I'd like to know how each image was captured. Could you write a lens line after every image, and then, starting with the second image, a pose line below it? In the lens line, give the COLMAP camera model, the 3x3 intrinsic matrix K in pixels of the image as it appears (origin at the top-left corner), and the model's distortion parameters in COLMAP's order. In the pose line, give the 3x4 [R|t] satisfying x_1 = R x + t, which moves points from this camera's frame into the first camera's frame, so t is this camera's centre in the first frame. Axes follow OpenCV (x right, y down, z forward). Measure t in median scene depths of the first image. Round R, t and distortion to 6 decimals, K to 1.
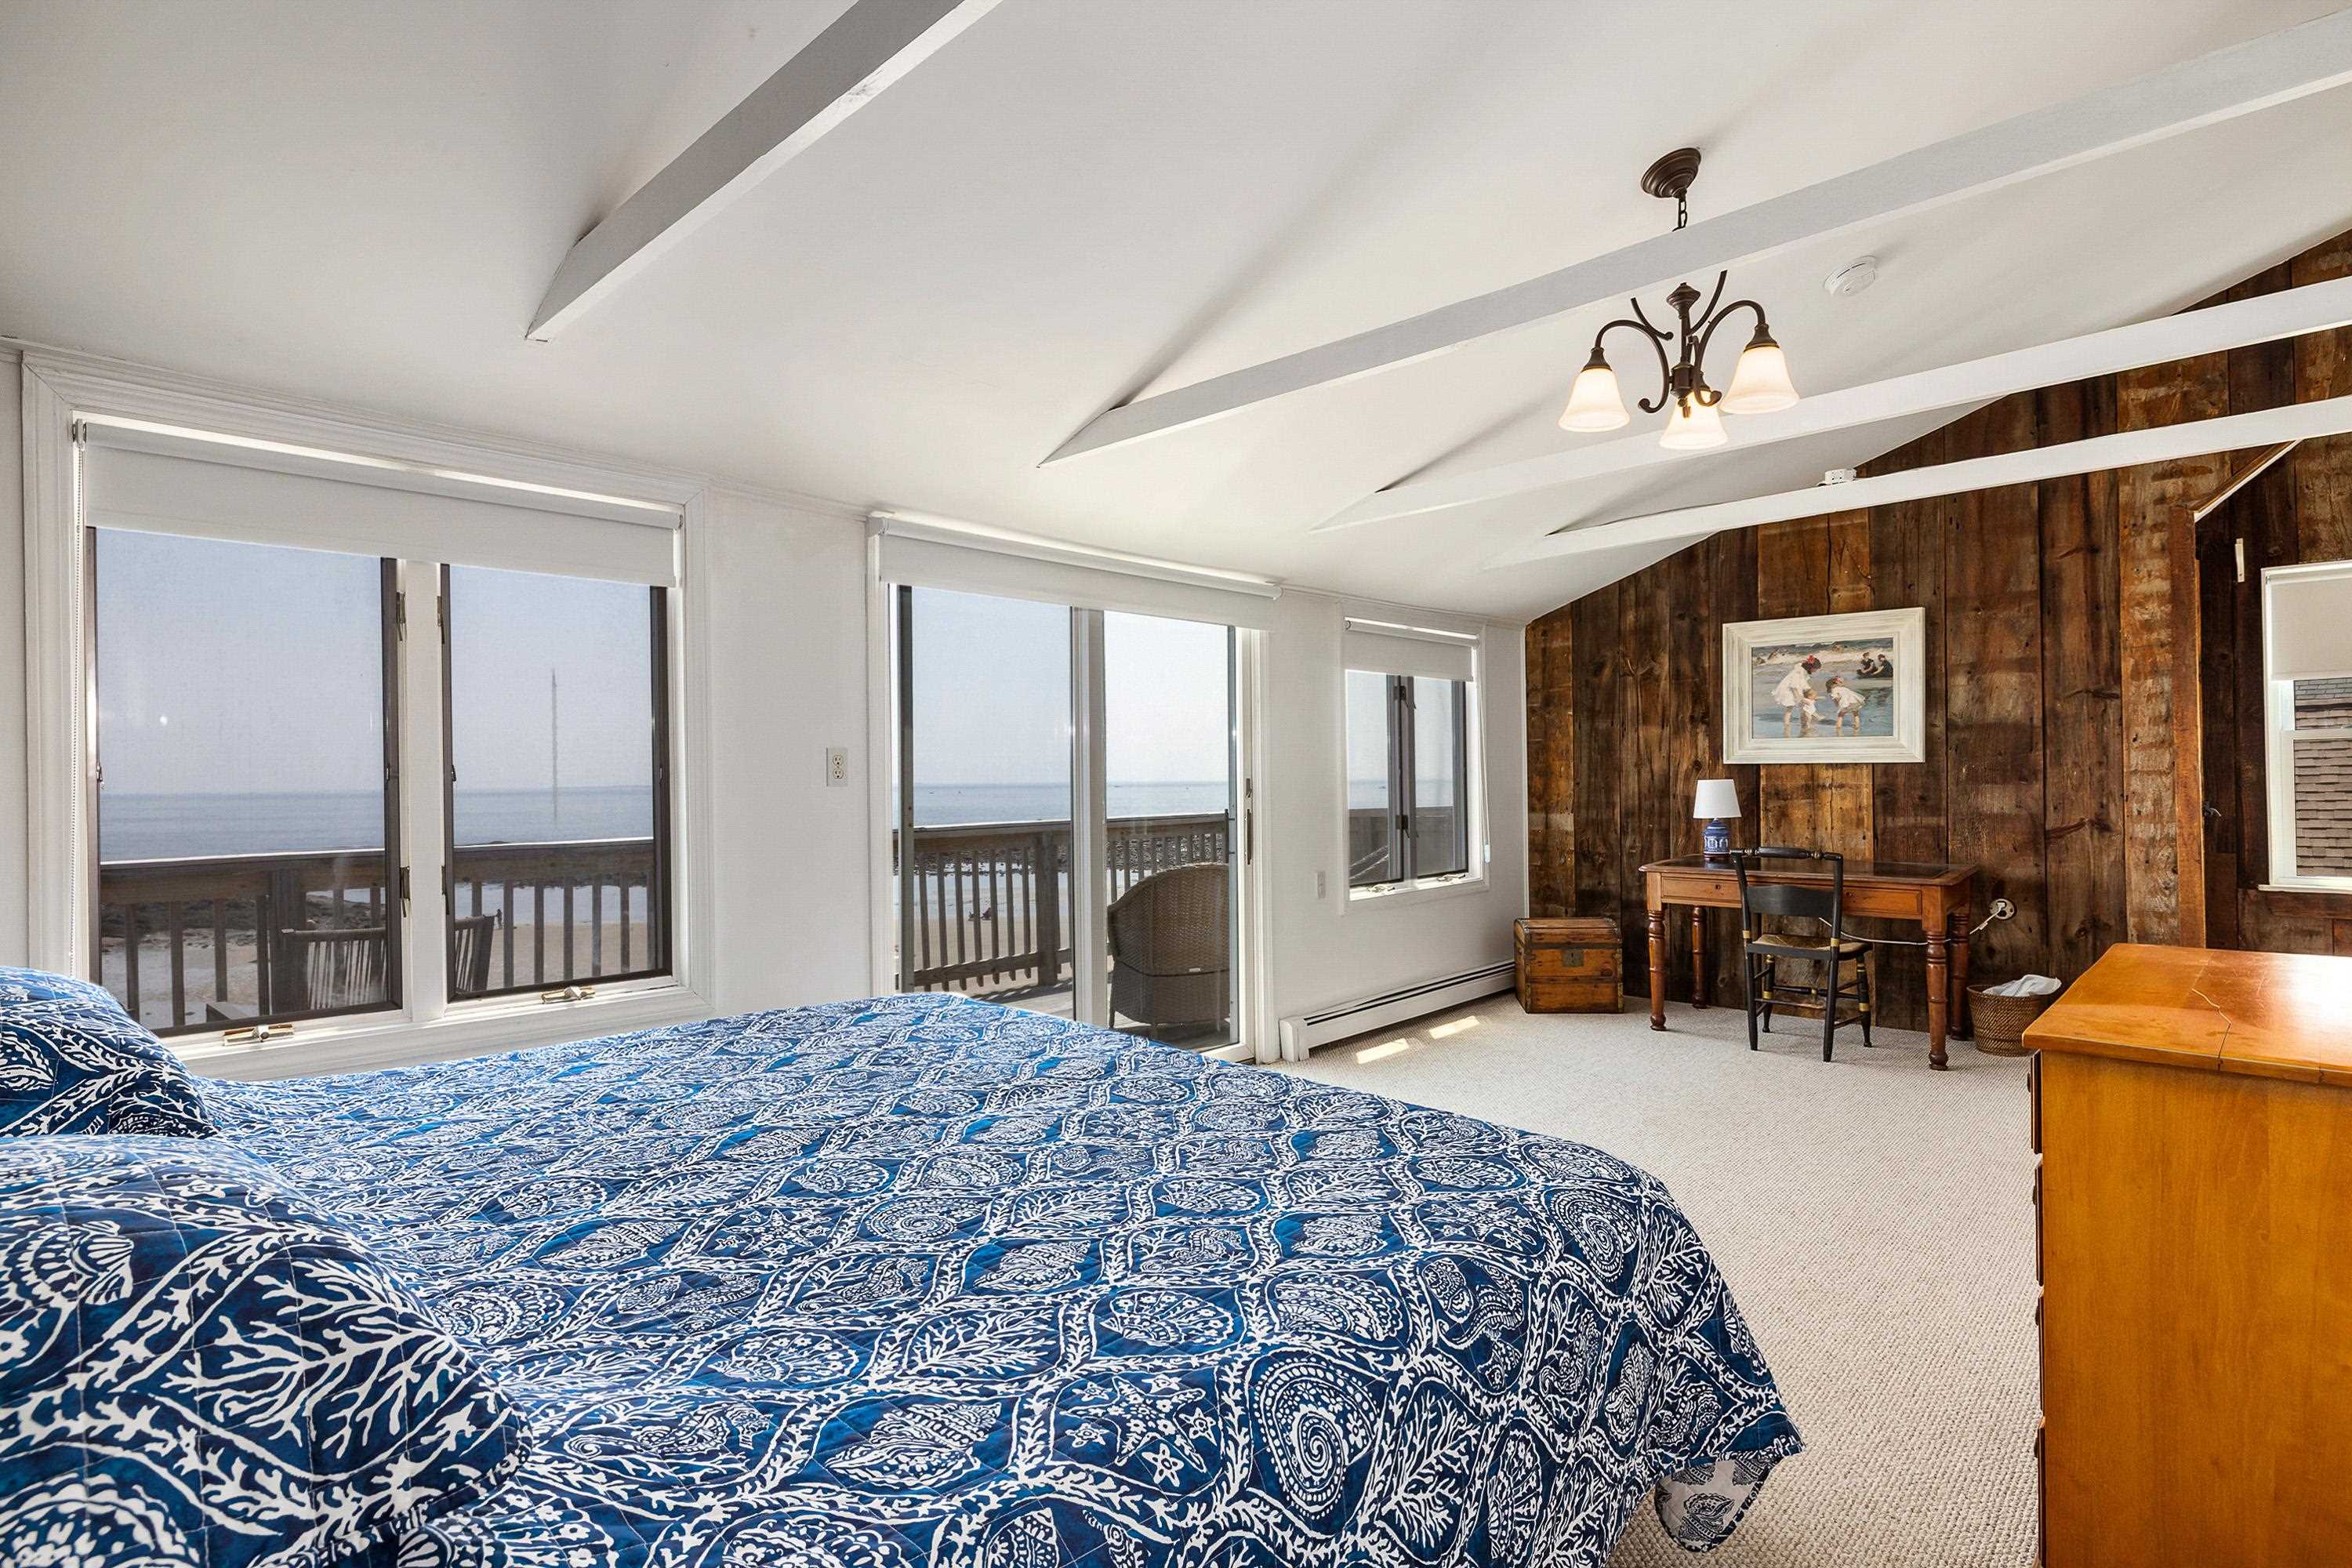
lens RADIAL K [[1181.2, 0, 1191.6], [0, 1181.2, 763.6], [0, 0, 1]] dist [-0.004699, 0.001124]
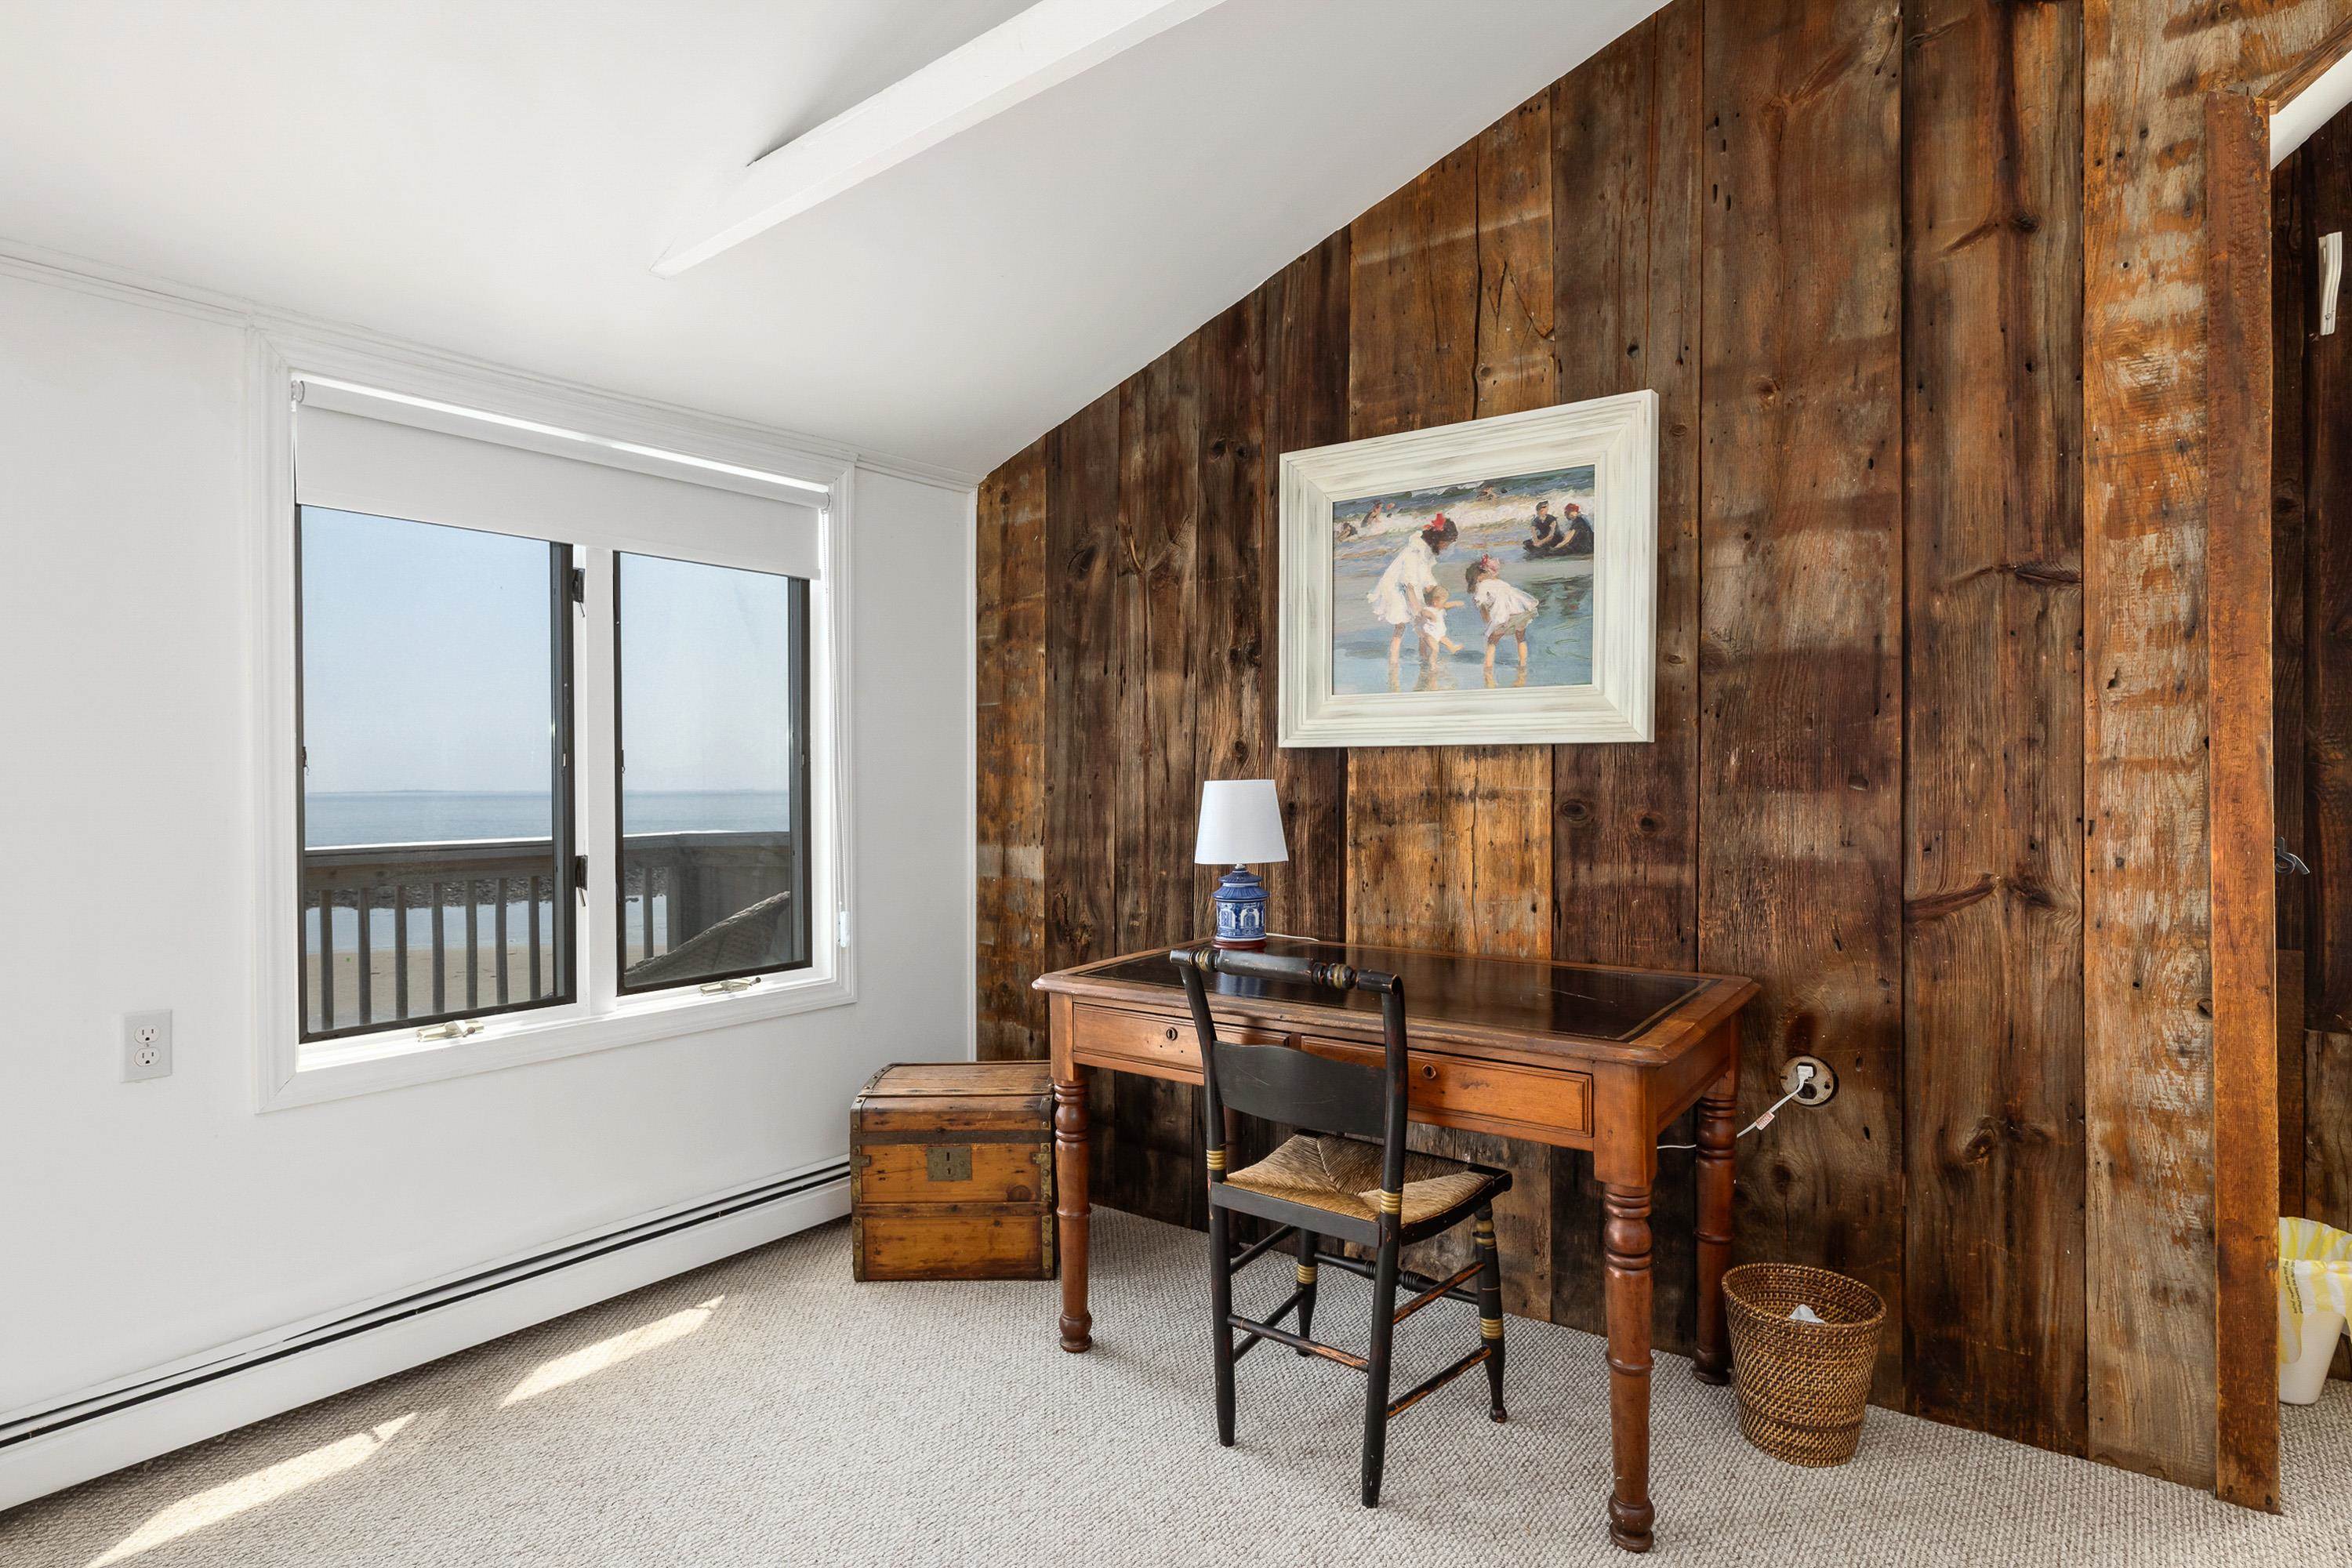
lens RADIAL K [[1298.3, 0, 1167.1], [0, 1298.3, 792.6], [0, 0, 1]] dist [-0.006223, 0.000849]
pose [[0.993927, 0.004328, 0.109953, 0.379771], [-0.006344, 0.999818, 0.017998, 0.010119], [-0.109855, -0.018586, 0.993774, 0.525452]]
